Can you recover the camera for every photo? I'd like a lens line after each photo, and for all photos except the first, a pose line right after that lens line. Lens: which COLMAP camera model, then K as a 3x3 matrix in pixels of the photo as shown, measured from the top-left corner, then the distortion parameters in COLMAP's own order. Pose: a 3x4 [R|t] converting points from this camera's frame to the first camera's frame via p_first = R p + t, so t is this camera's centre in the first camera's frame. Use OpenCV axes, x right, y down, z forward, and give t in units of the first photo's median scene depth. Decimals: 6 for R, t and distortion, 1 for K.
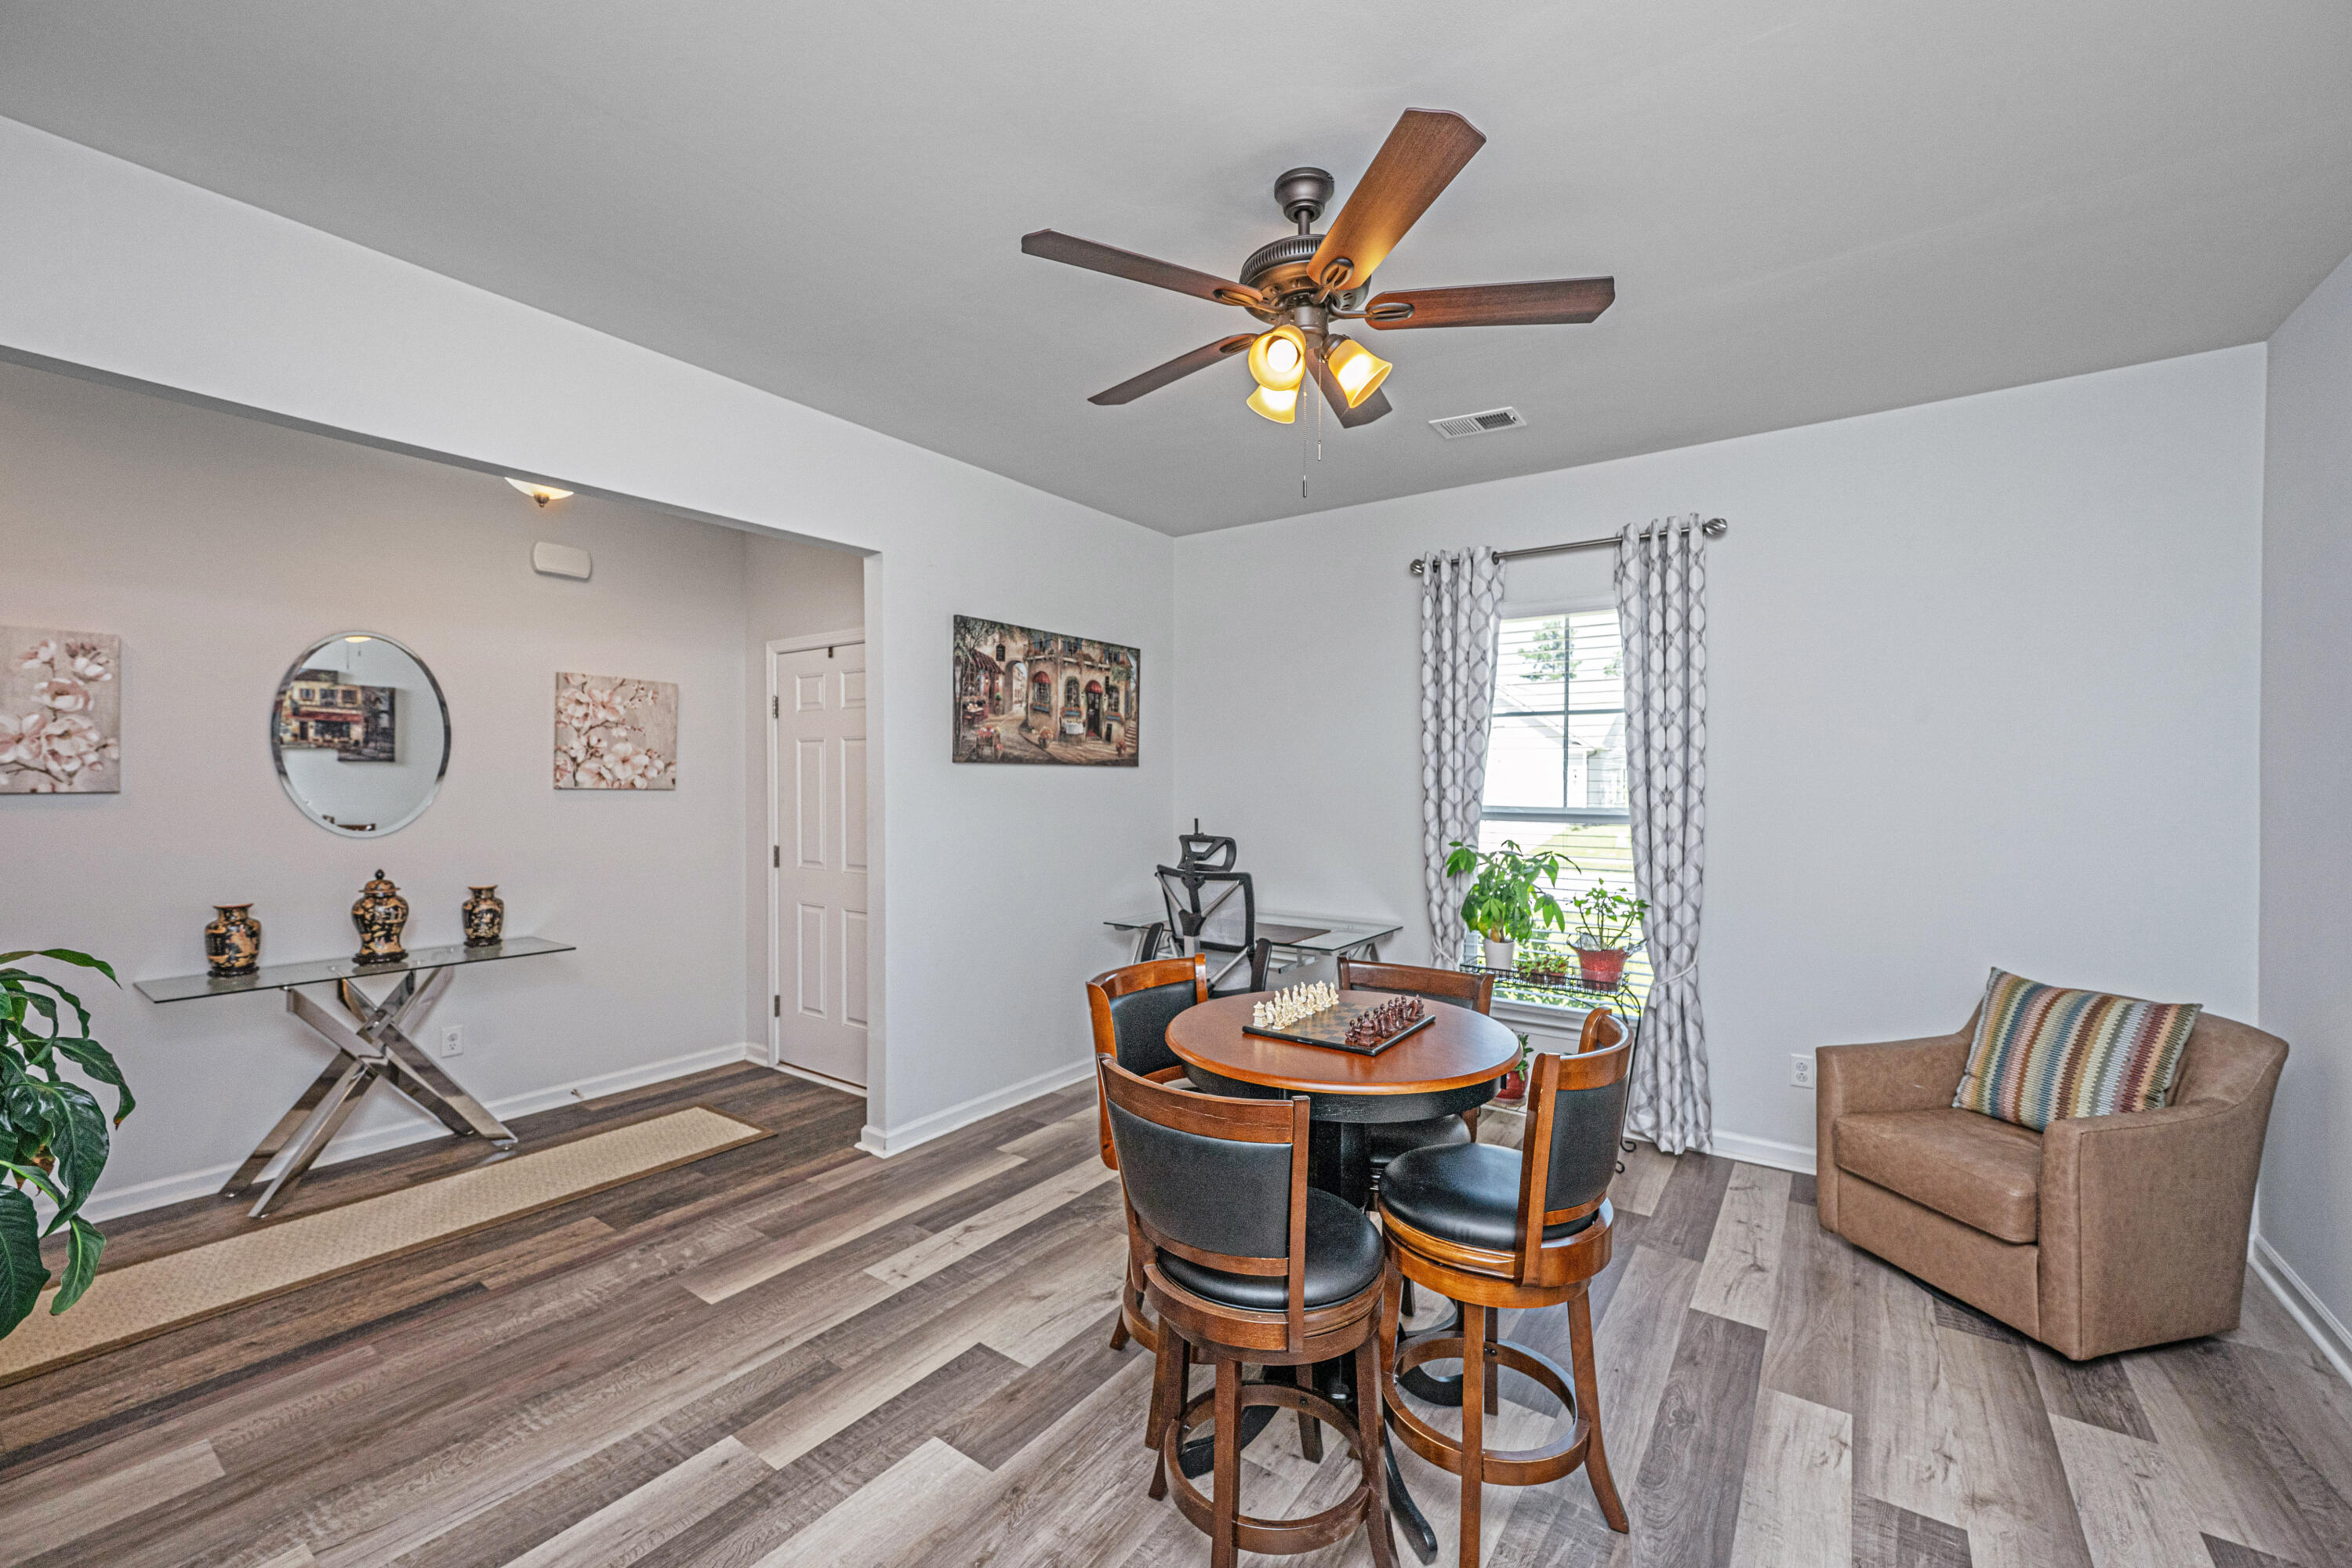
lens RADIAL K [[953.2, 0, 1193.0], [0, 953.2, 789.8], [0, 0, 1]] dist [-0.000477, -0.000135]
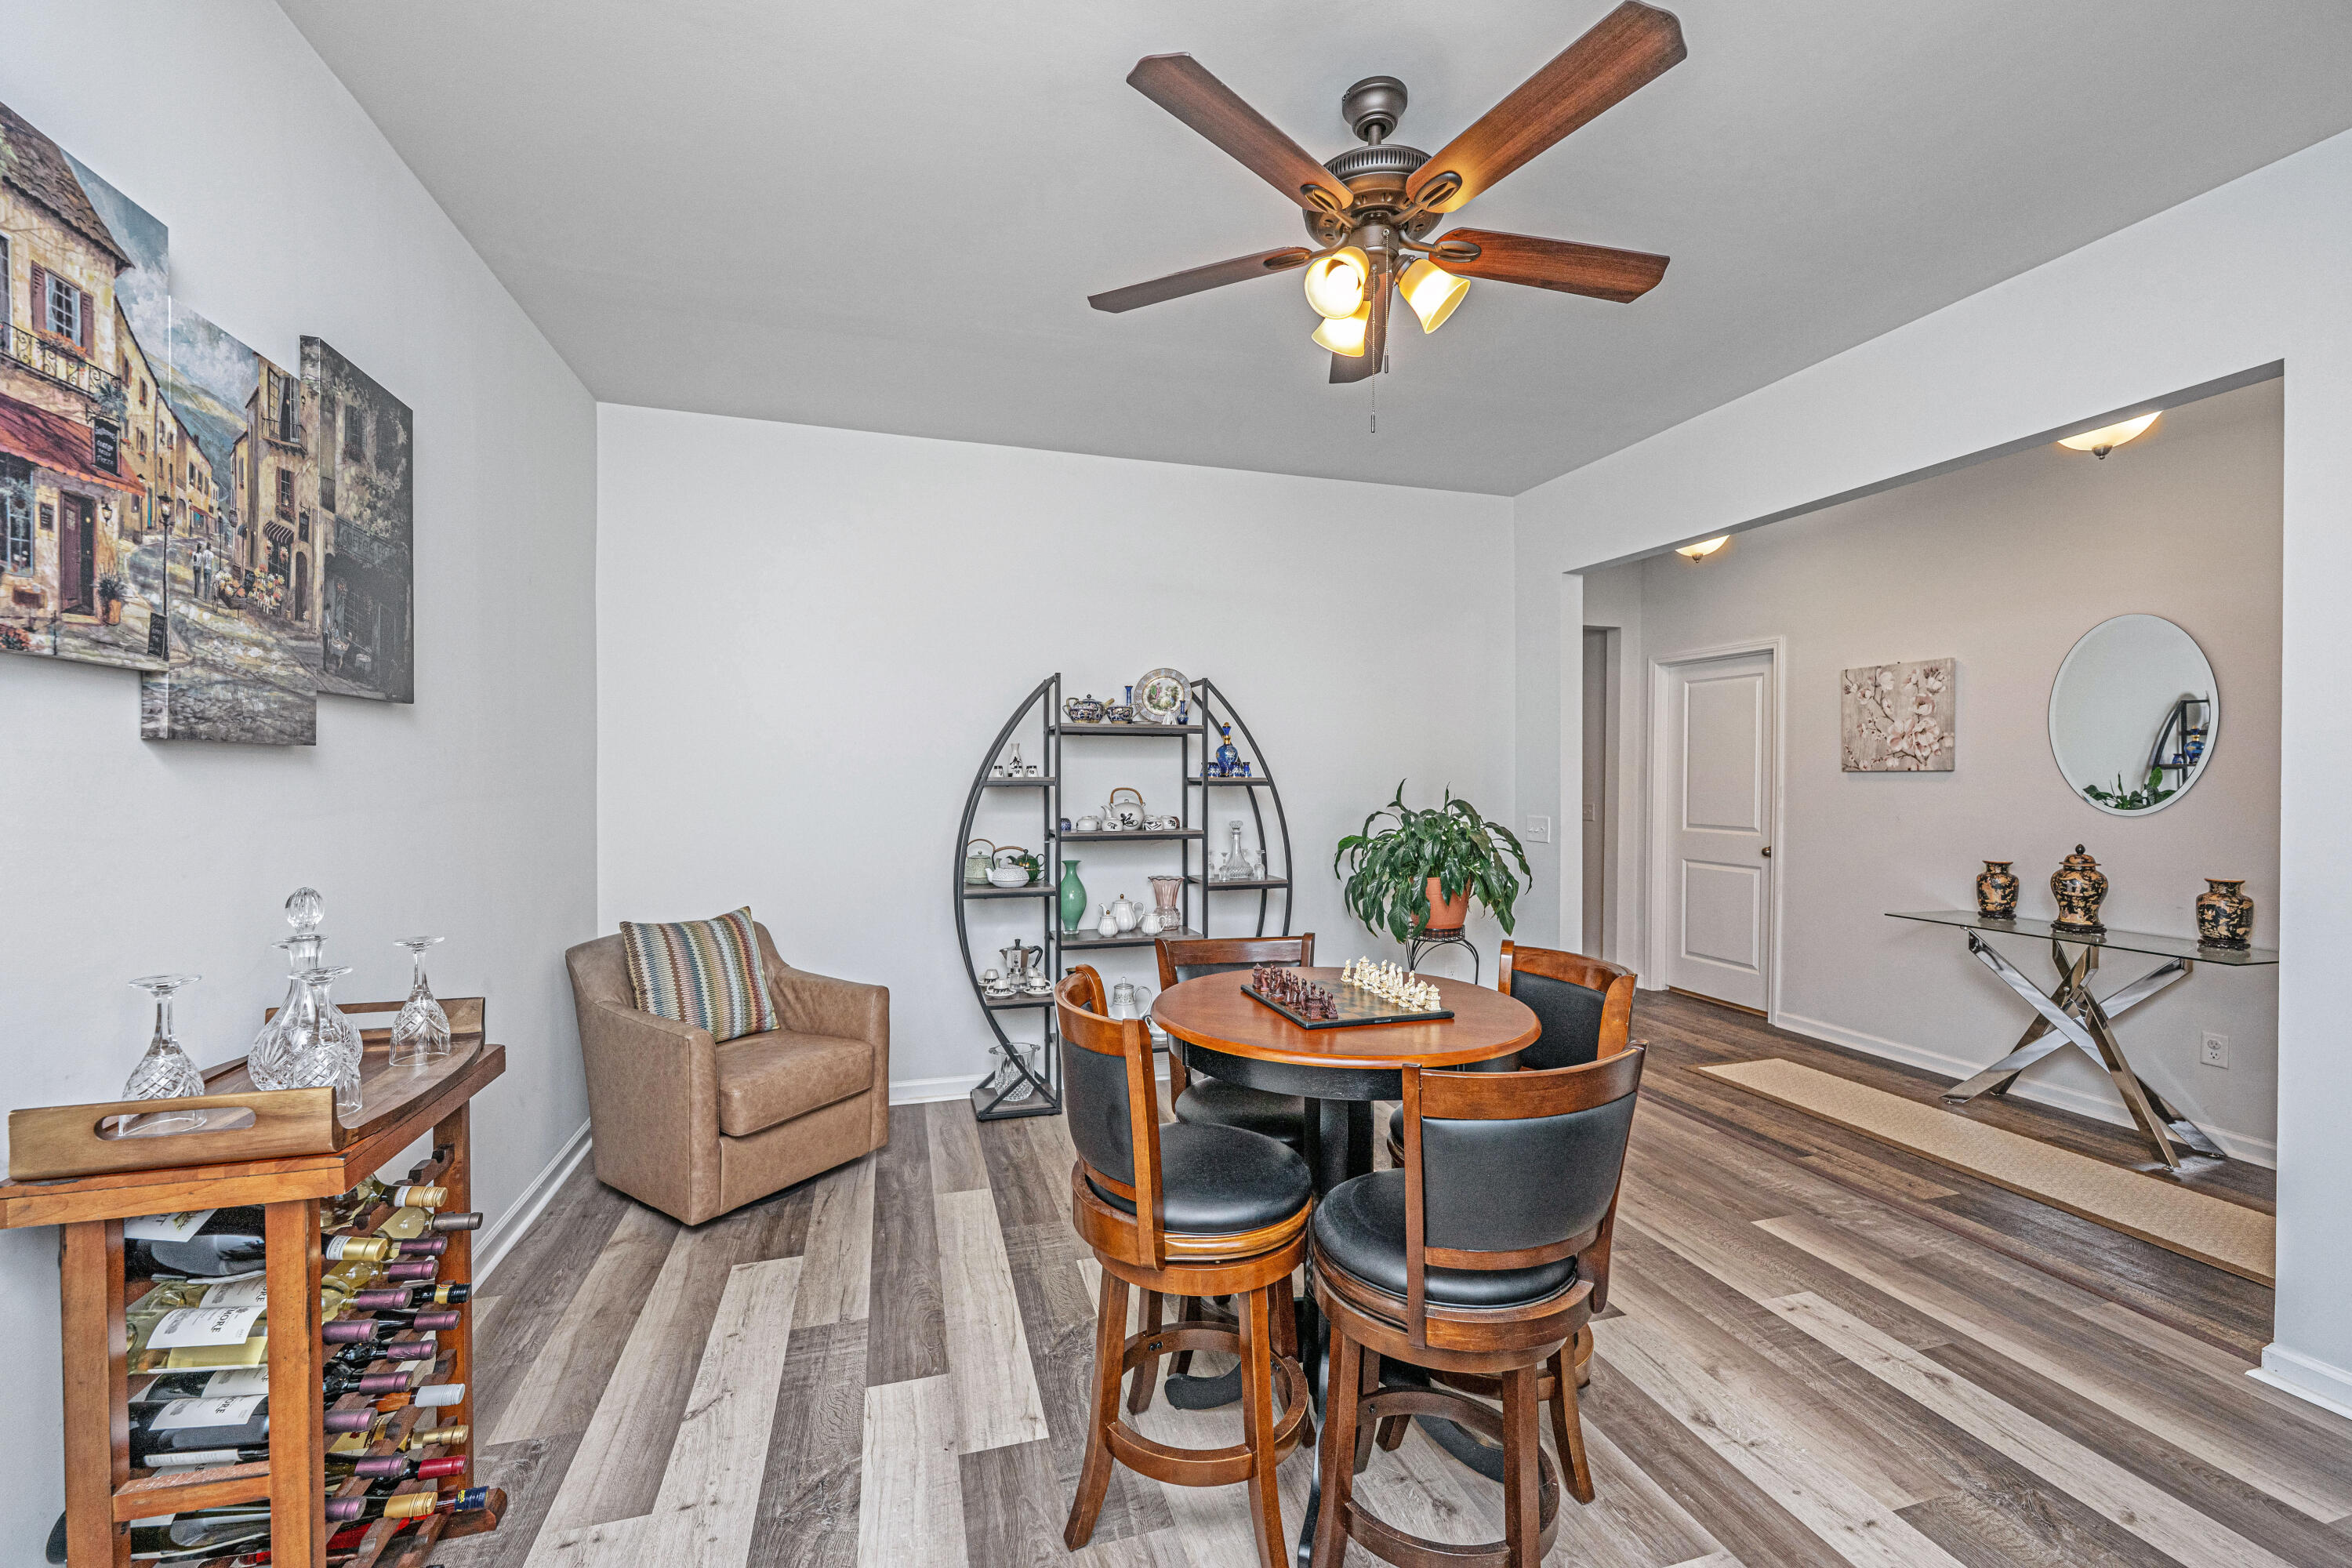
lens RADIAL K [[953.2, 0, 1187.0], [0, 953.2, 793.7], [0, 0, 1]] dist [-0.000477, -0.000135]
pose [[-0.615834, 0.012217, -0.787782, 0.666271], [-0.012547, 0.999601, 0.025311, 0.015053], [0.787776, 0.025472, -0.615434, 0.991164]]
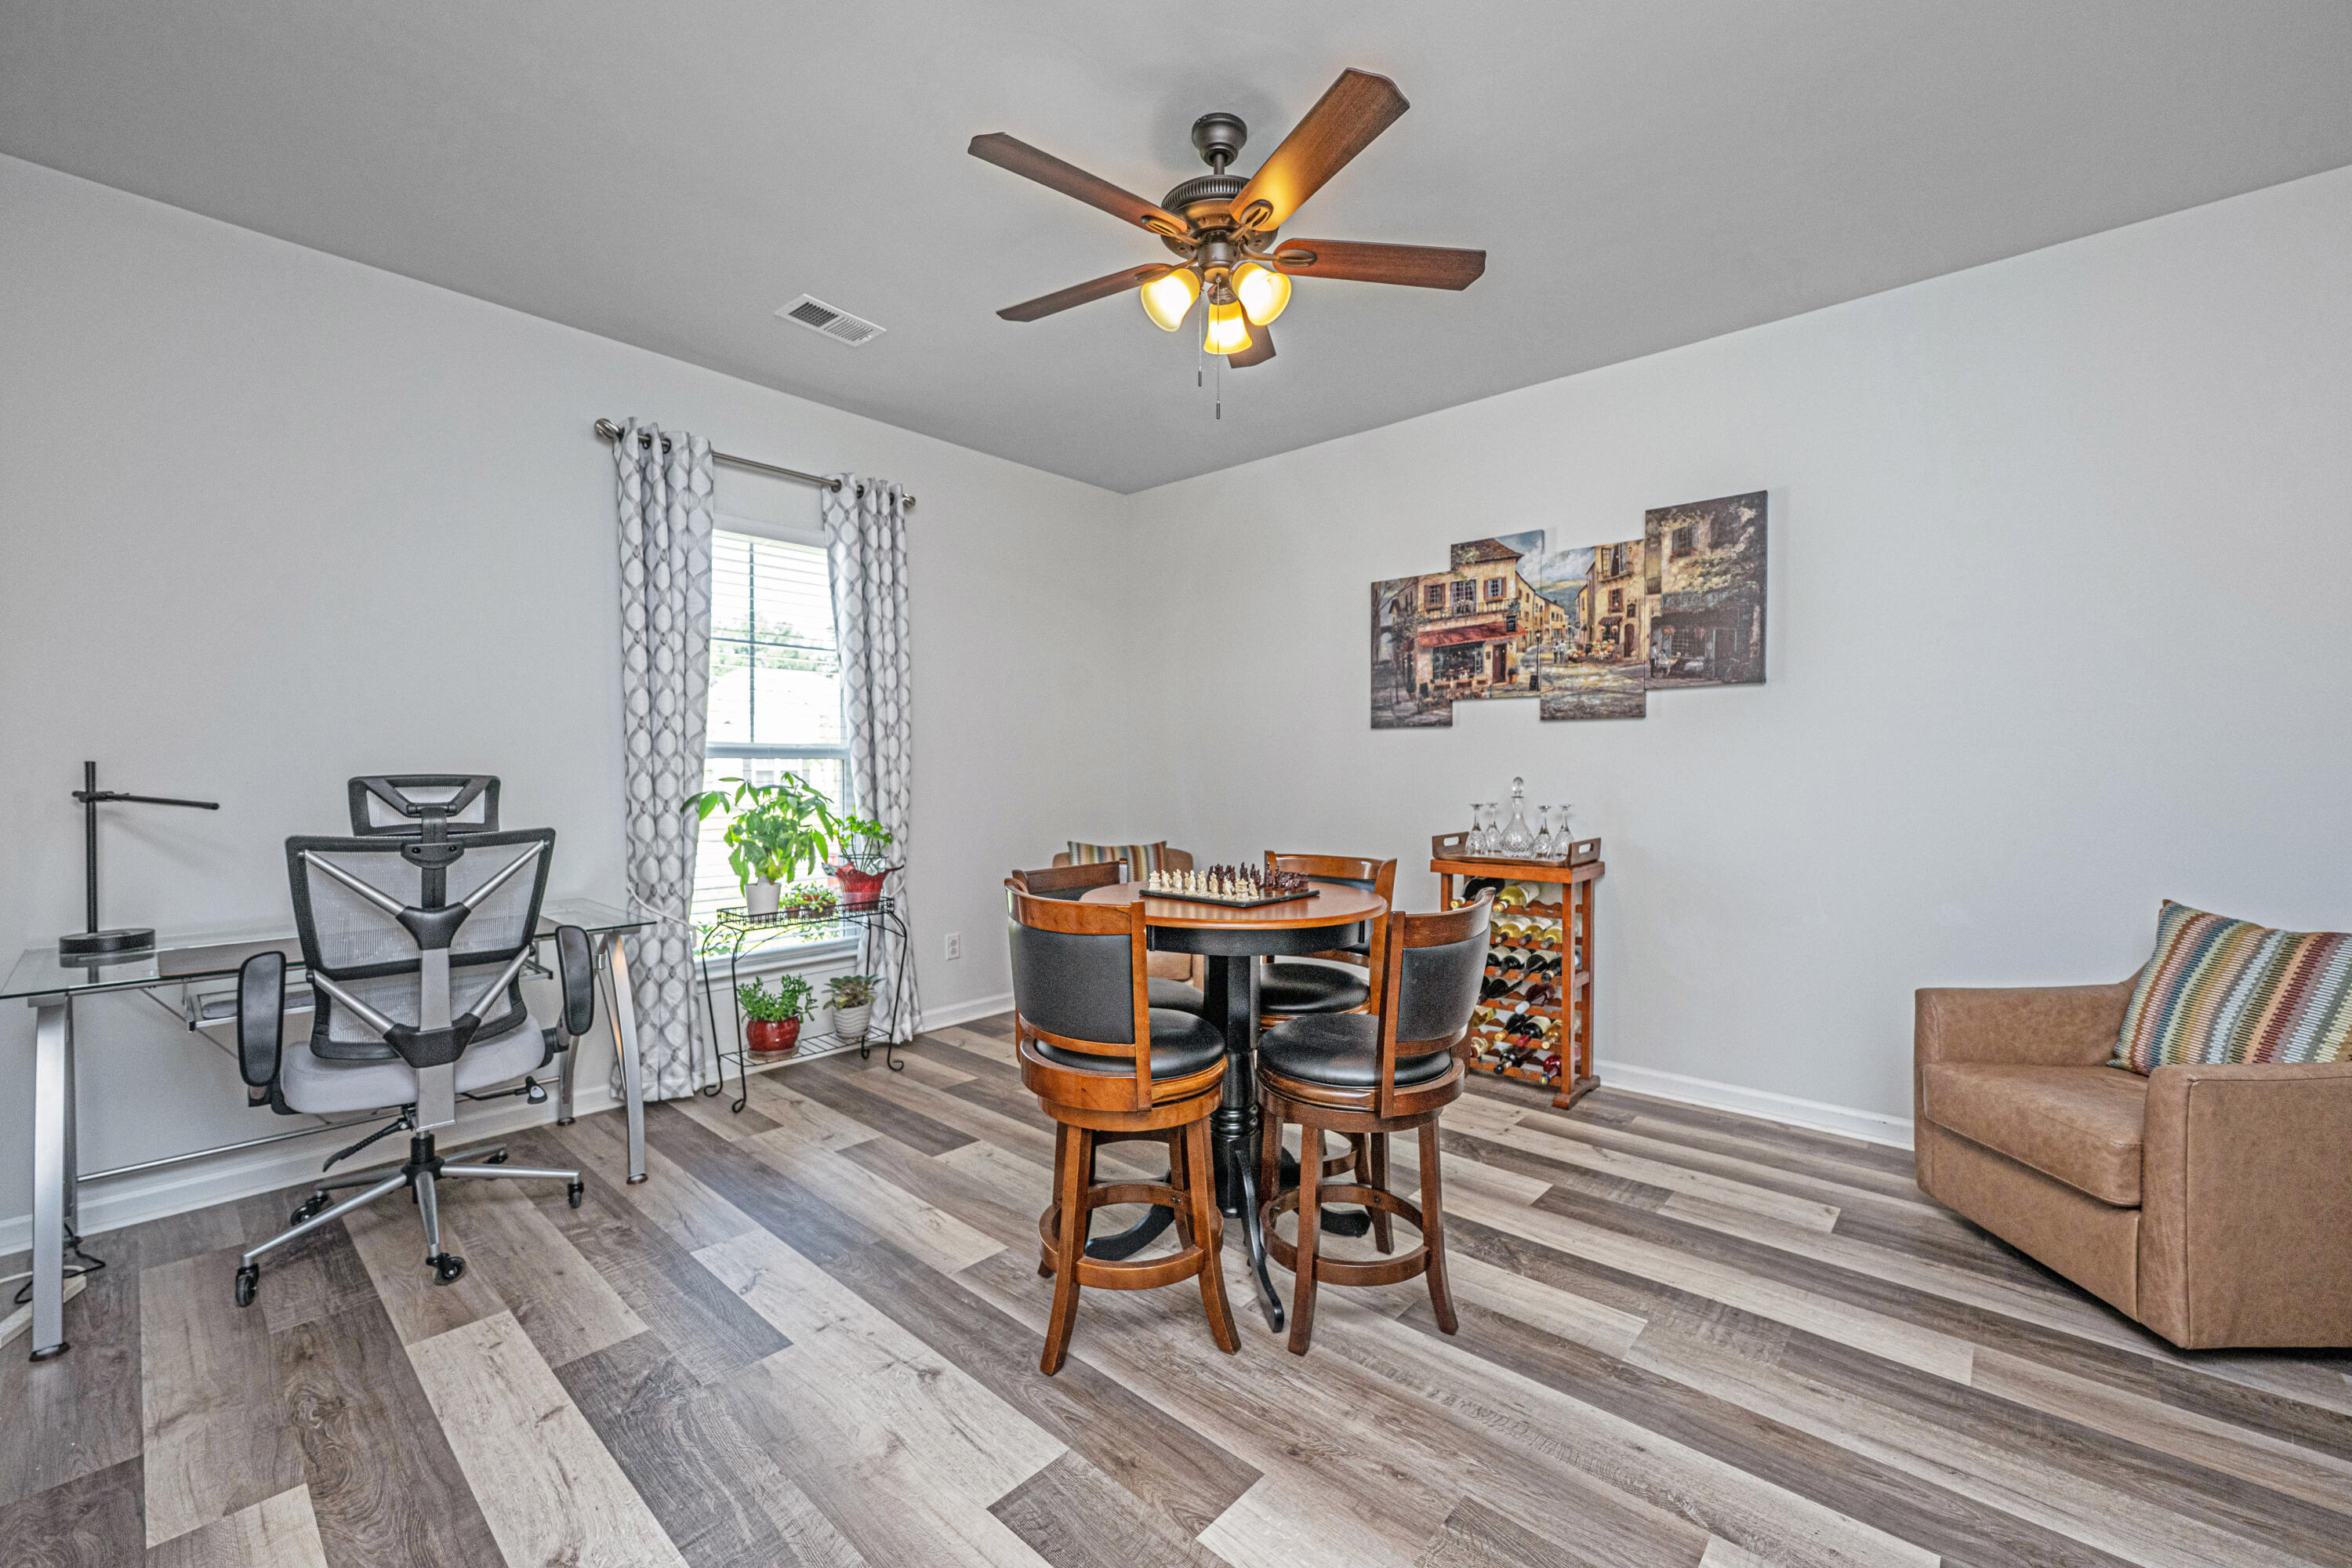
lens RADIAL K [[953.2, 0, 1177.5], [0, 953.2, 759.4], [0, 0, 1]] dist [-0.000477, -0.000135]
pose [[0.121782, 0.002769, 0.992553, -0.688592], [0.009013, 0.999952, -0.003895, 0.058229], [-0.992516, 0.009420, 0.121751, 0.631360]]
